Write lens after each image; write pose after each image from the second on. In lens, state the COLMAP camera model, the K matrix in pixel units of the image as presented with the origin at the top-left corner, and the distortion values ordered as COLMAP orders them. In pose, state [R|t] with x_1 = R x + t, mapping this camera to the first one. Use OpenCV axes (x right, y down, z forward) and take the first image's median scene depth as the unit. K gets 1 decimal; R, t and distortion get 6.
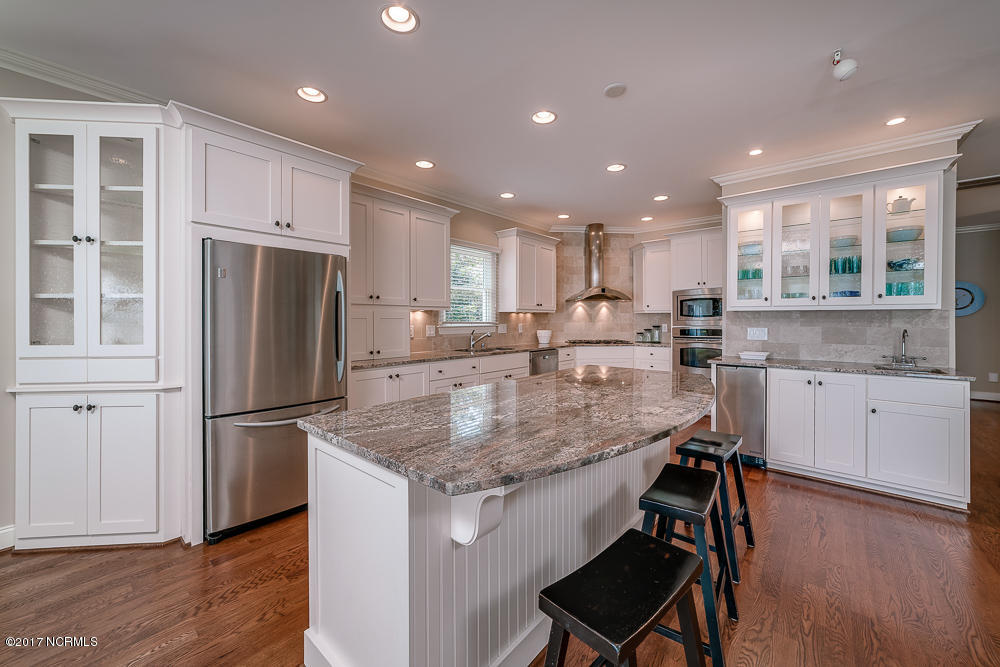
lens RADIAL K [[395.0, 0, 500.2], [0, 395.0, 328.1], [0, 0, 1]] dist [0.001563, 0.000228]
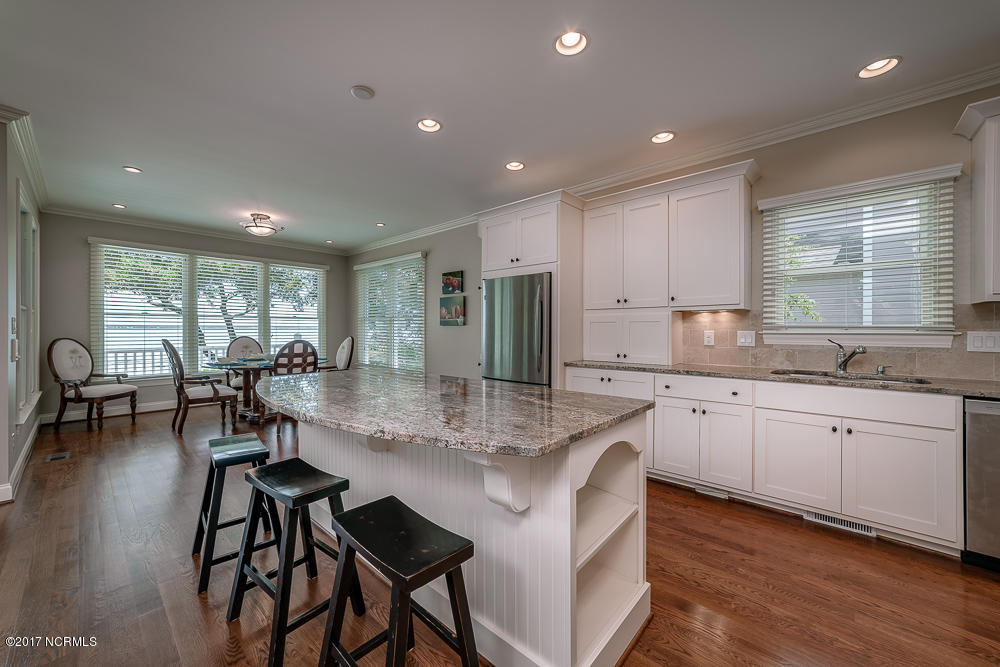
lens RADIAL K [[389.3, 0, 496.0], [0, 389.3, 330.6], [0, 0, 1]] dist [-0.001059, 0.000014]
pose [[-0.024501, -0.007324, -0.999673, 0.678679], [-0.030244, 0.999521, -0.006582, 0.013666], [0.999242, 0.030073, -0.024711, 0.710126]]
